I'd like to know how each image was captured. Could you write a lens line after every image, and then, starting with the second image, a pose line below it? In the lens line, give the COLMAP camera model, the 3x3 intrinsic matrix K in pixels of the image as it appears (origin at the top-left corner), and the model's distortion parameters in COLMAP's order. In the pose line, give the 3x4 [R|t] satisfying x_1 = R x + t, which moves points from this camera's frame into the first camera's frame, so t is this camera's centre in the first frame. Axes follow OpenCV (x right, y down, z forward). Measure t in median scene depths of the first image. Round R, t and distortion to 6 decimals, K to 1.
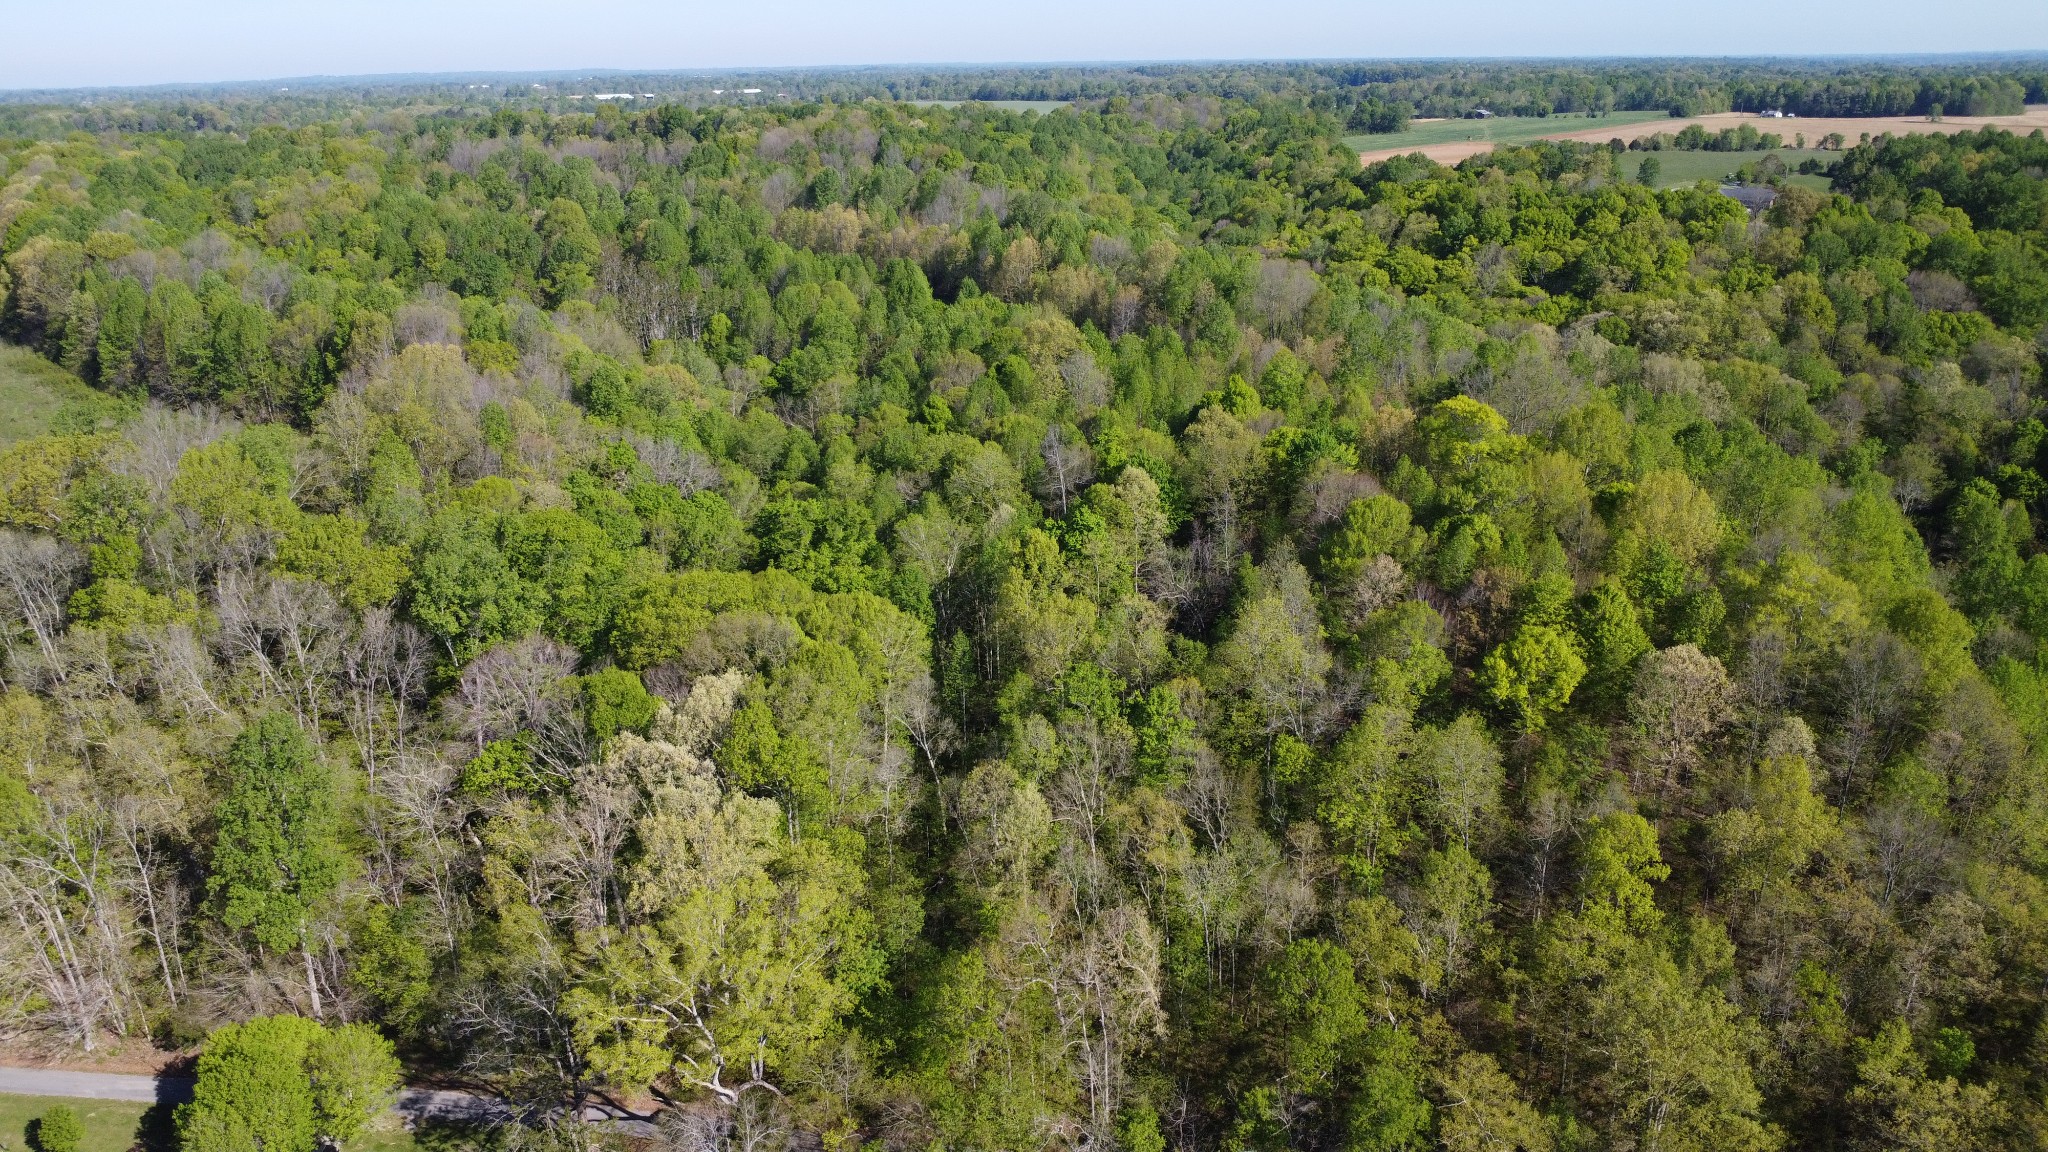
lens RADIAL K [[1482.0, 0, 1015.5], [0, 1482.0, 568.5], [0, 0, 1]] dist [-0.018052, -0.023241]
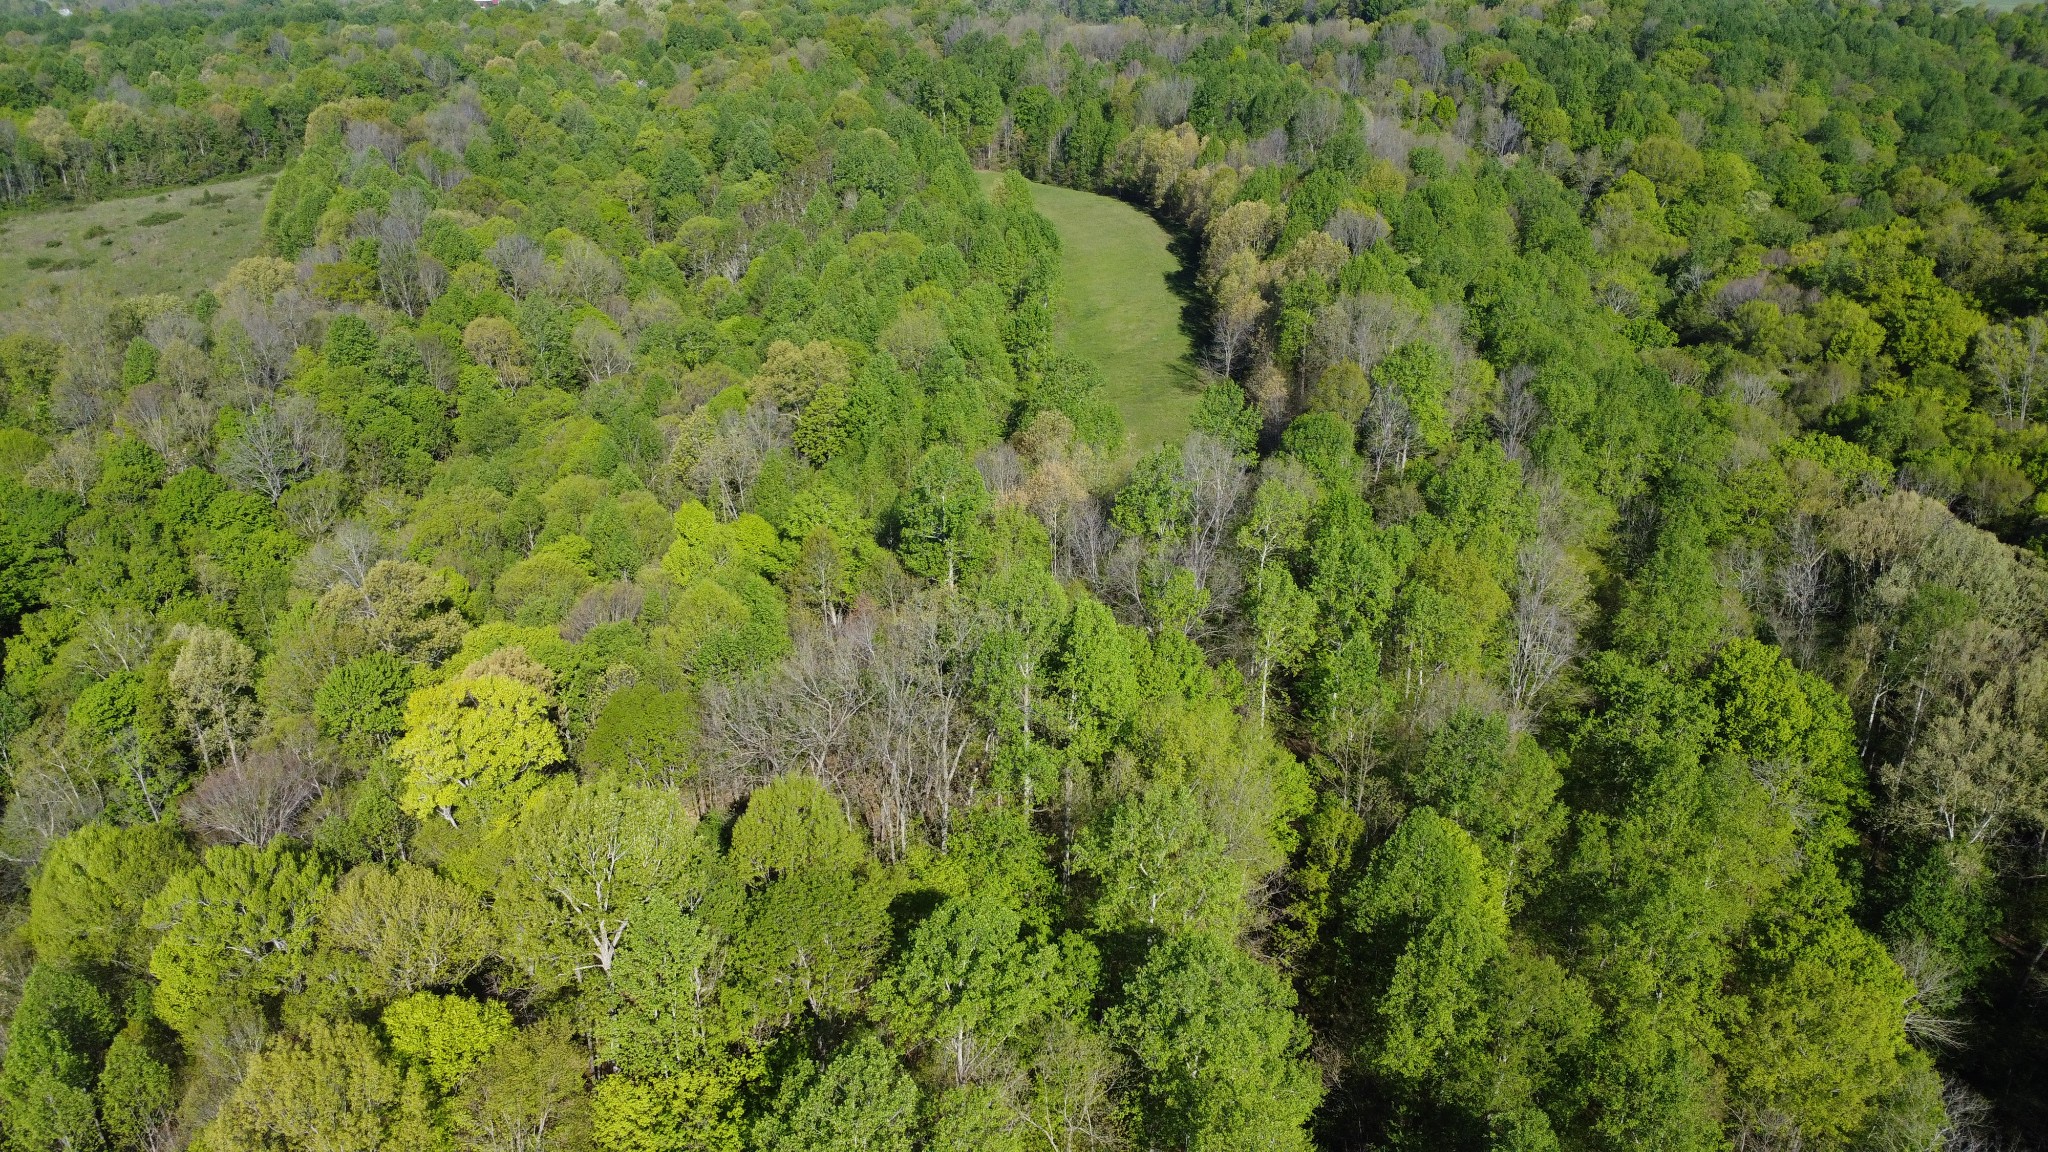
lens RADIAL K [[1482.0, 0, 1015.5], [0, 1482.0, 568.5], [0, 0, 1]] dist [-0.018052, -0.023241]
pose [[0.779789, 0.255511, -0.571528, 0.328099], [-0.208095, 0.966801, 0.148301, -0.121379], [0.590446, 0.003289, 0.807071, 0.329195]]
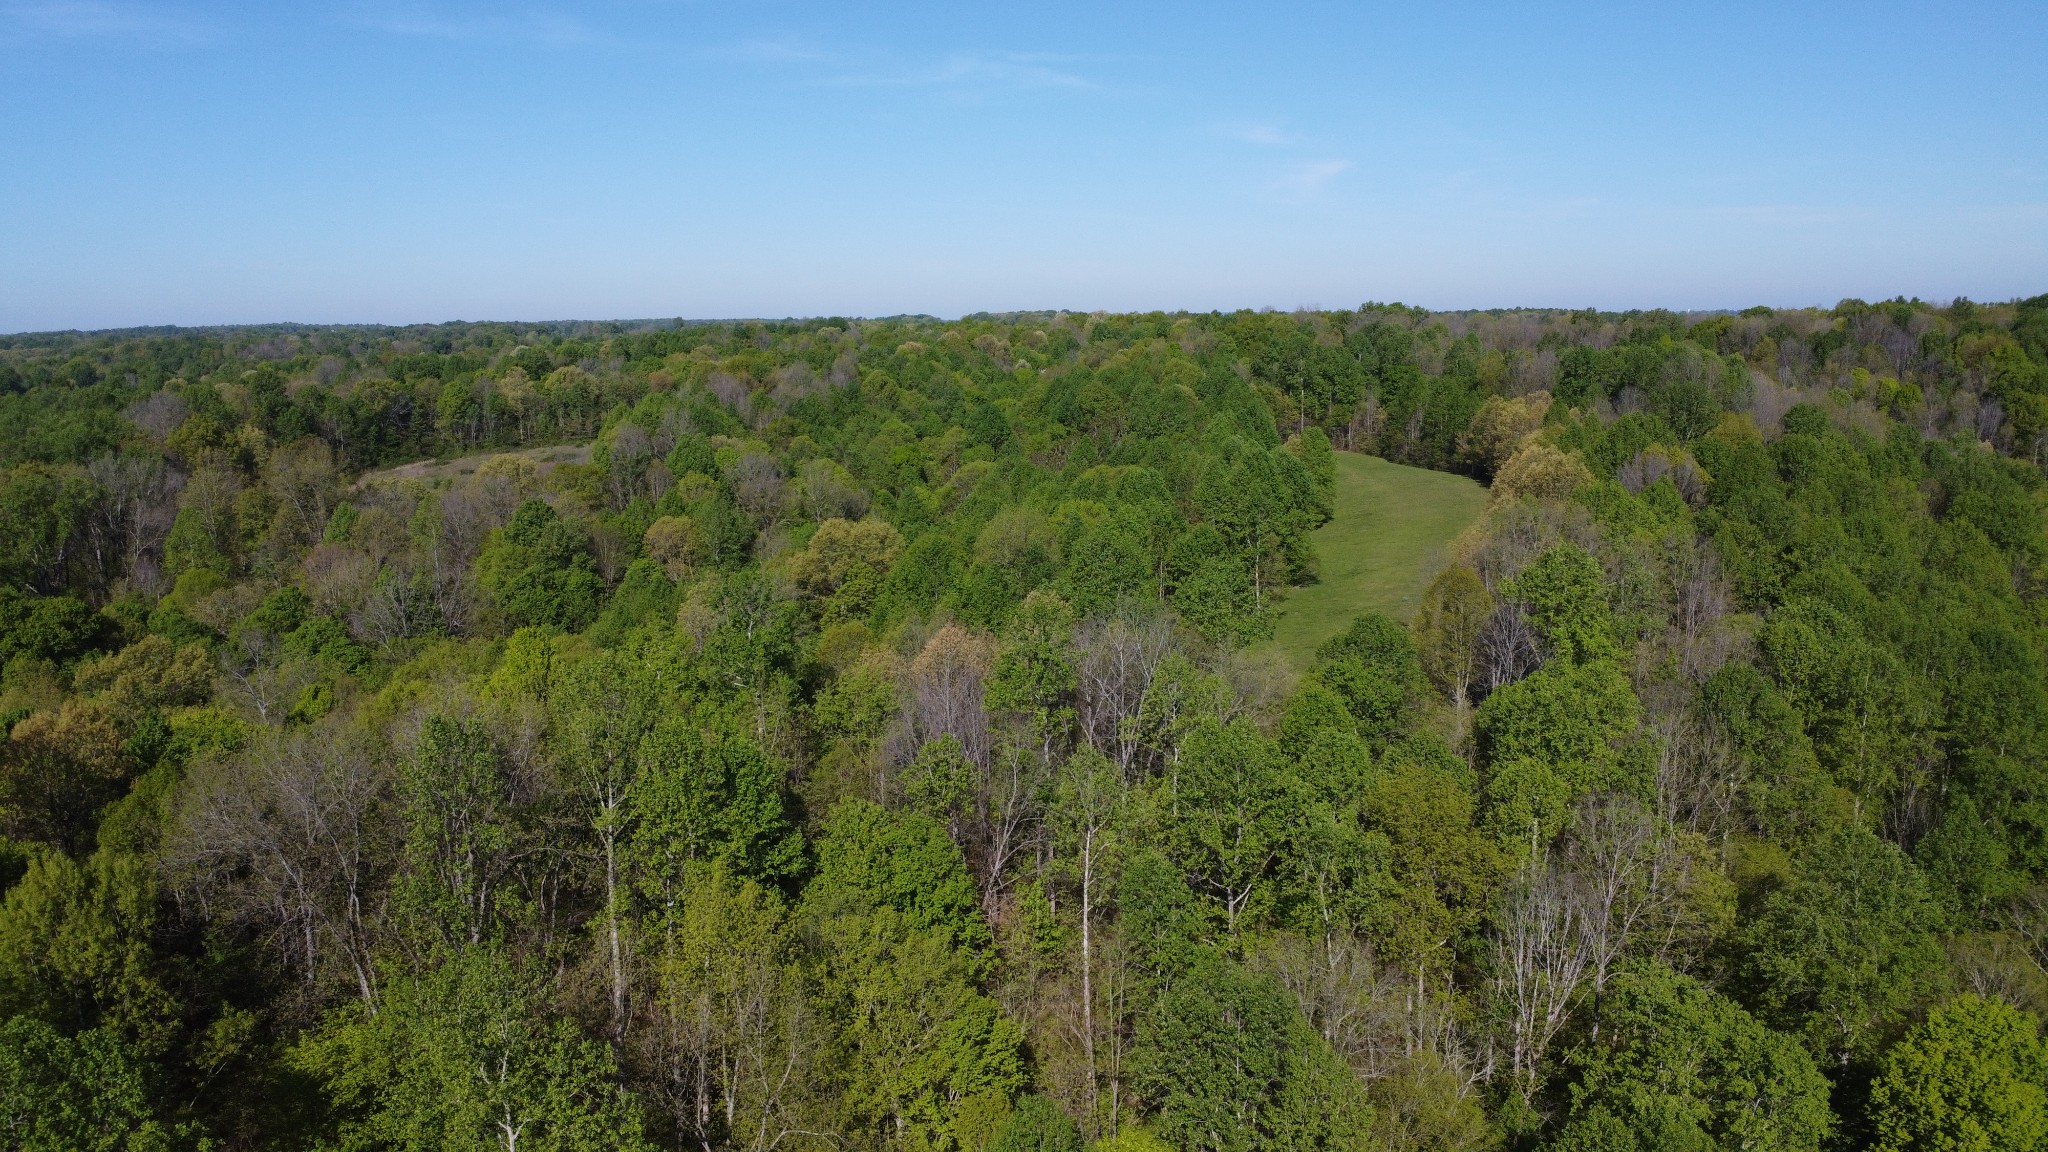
lens RADIAL K [[1482.0, 0, 1015.5], [0, 1482.0, 568.5], [0, 0, 1]] dist [-0.018052, -0.023241]
pose [[0.500232, 0.155232, -0.851863, 0.368283], [-0.278235, 0.960443, 0.011633, -0.112263], [0.819972, 0.231199, 0.523635, 0.477088]]
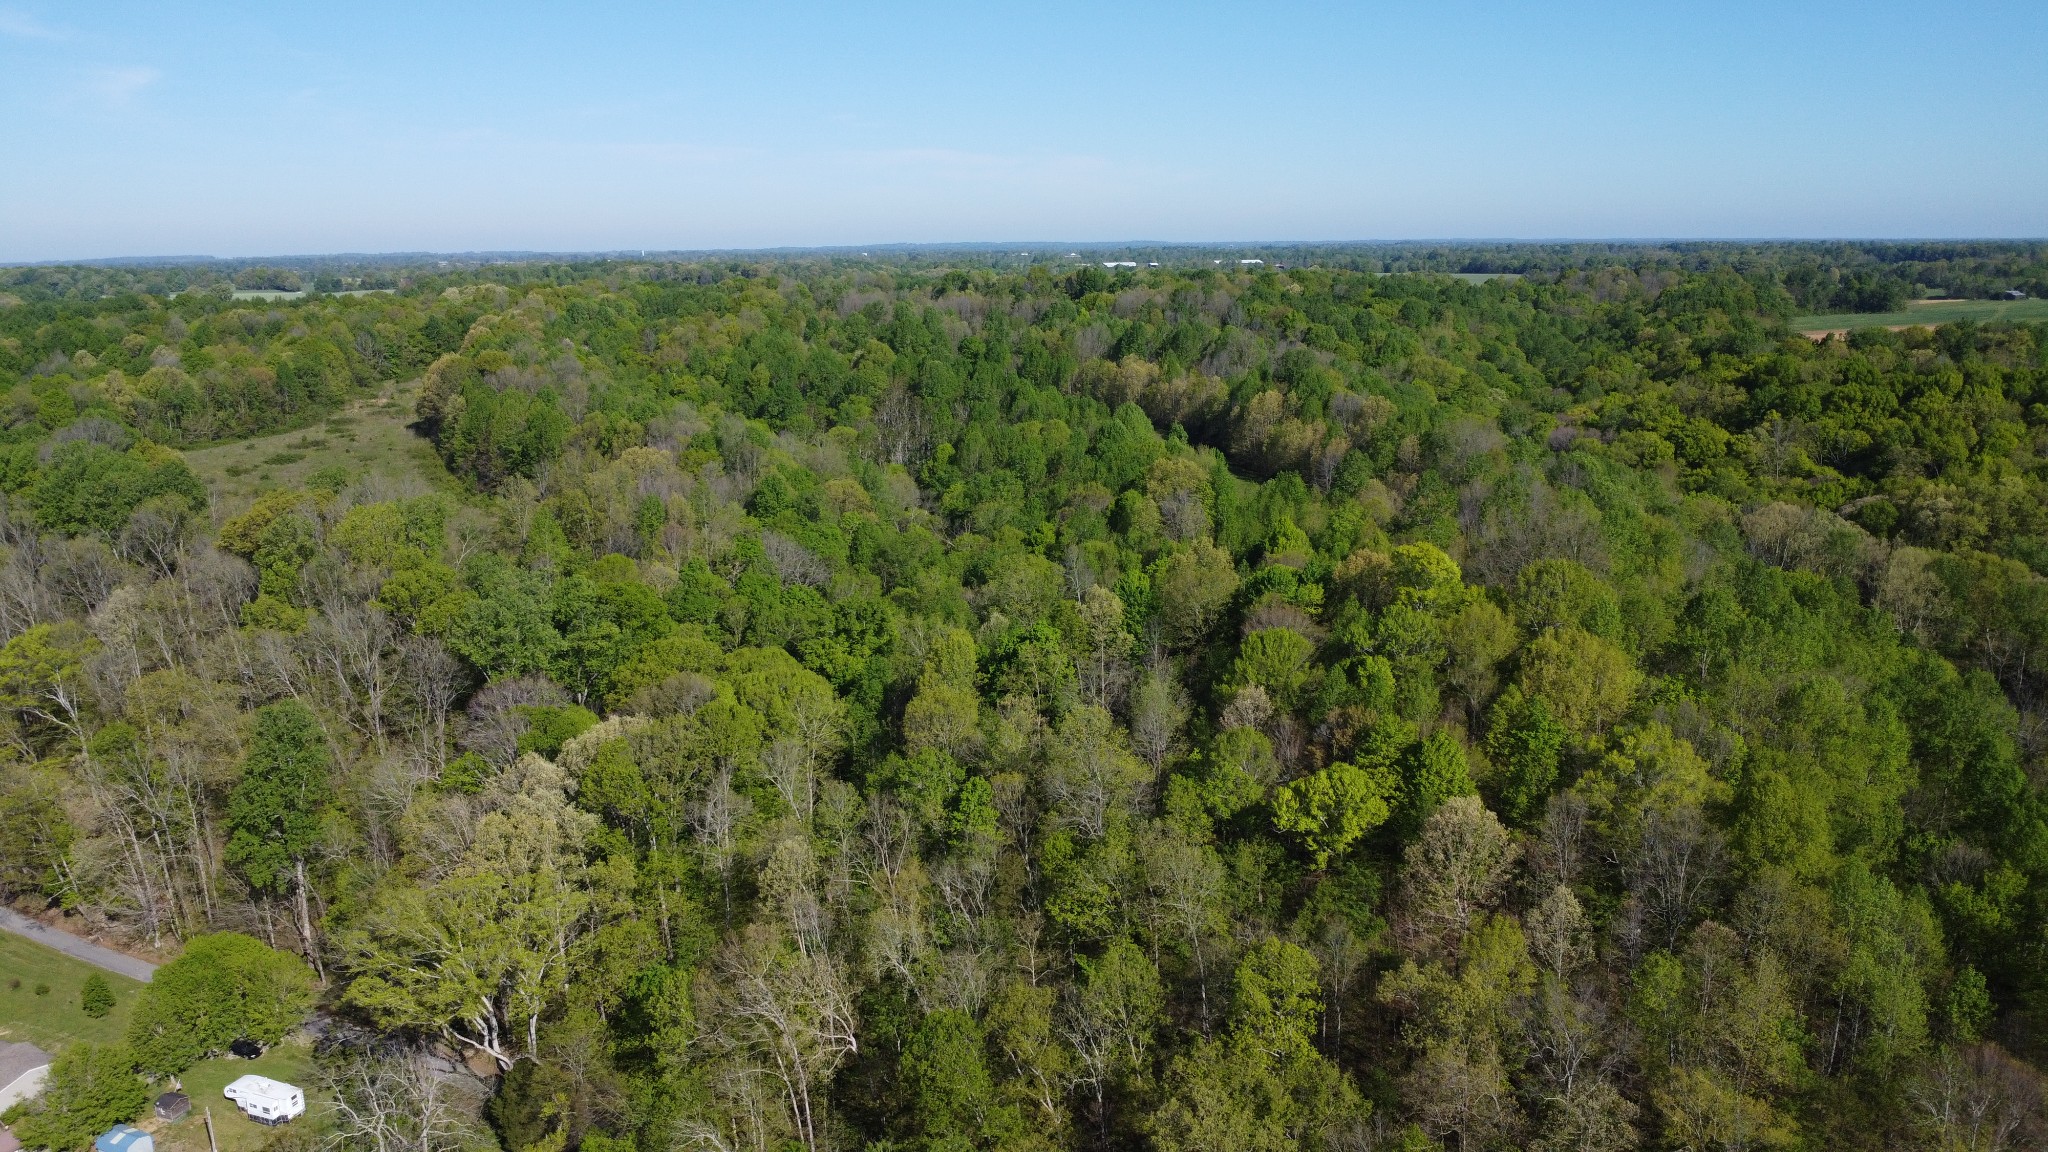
lens RADIAL K [[1482.0, 0, 1015.5], [0, 1482.0, 568.5], [0, 0, 1]] dist [-0.018052, -0.023241]
pose [[0.938197, 0.080267, -0.336666, 0.176425], [-0.116538, 0.989198, -0.088919, 0.008980], [0.325892, 0.122658, 0.937416, -0.002942]]
